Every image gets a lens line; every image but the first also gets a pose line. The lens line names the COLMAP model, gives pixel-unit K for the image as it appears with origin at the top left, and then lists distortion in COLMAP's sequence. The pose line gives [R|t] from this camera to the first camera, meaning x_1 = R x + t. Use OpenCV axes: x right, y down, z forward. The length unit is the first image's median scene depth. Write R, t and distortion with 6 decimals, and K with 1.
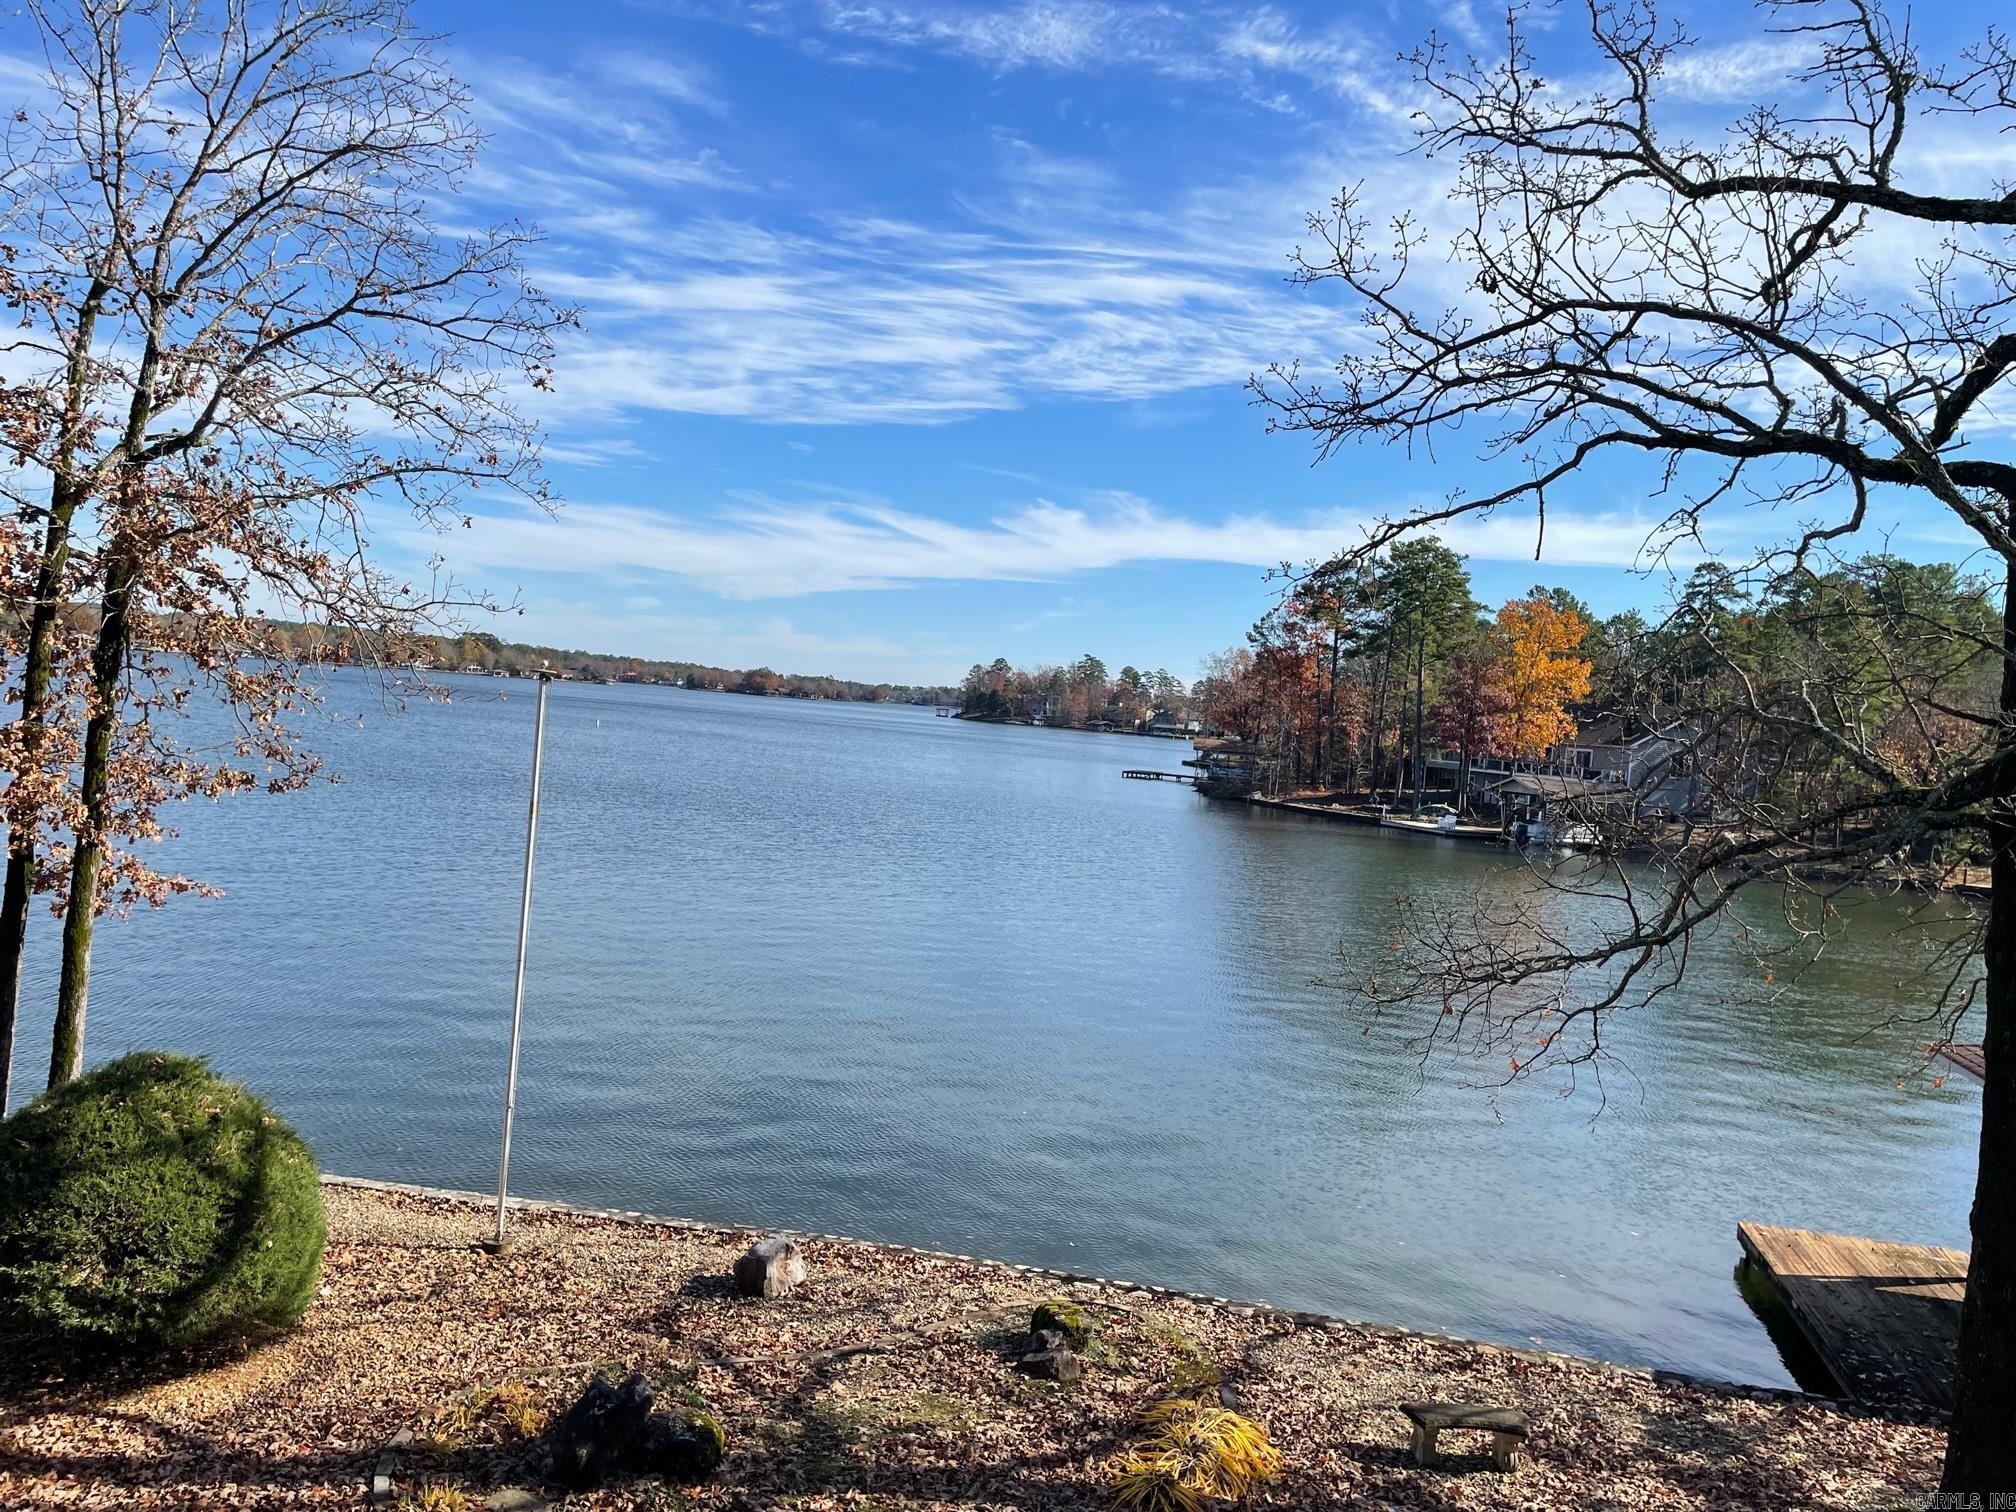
lens RADIAL K [[1519.4, 0, 1019.7], [0, 1519.4, 753.8], [0, 0, 1]] dist [0.081302, -0.105097]
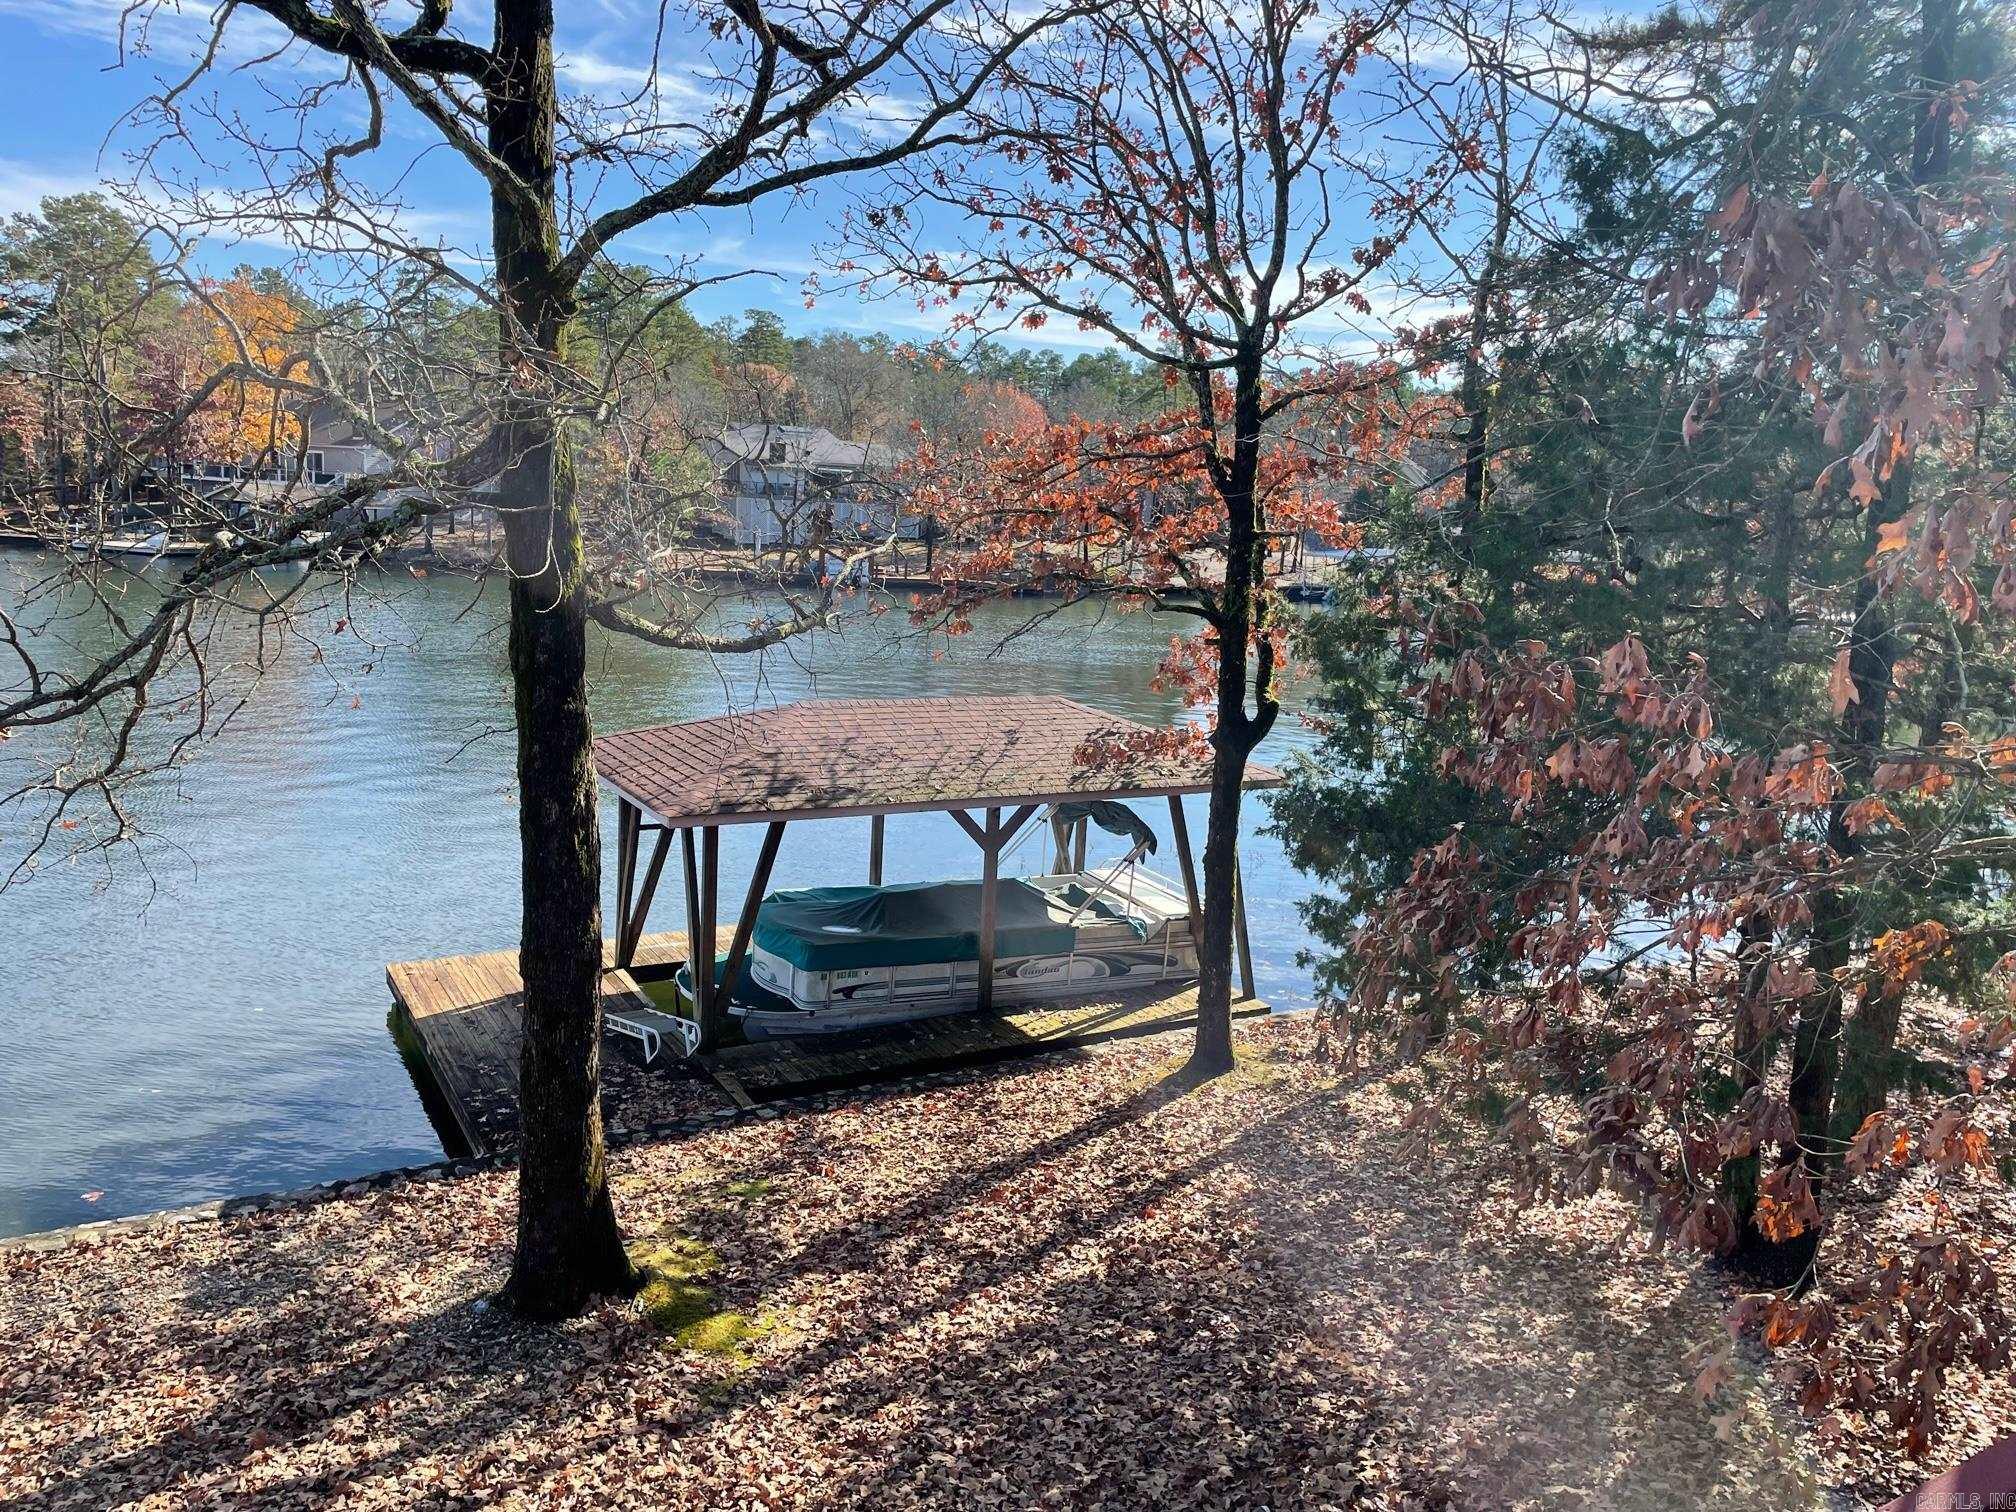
lens RADIAL K [[1519.4, 0, 1006.8], [0, 1519.4, 748.5], [0, 0, 1]] dist [0.081302, -0.105097]
pose [[0.732341, -0.153361, 0.663443, 0.196108], [0.027617, 0.980196, 0.196095, 0.015162], [-0.680377, -0.125286, 0.722073, 0.149299]]
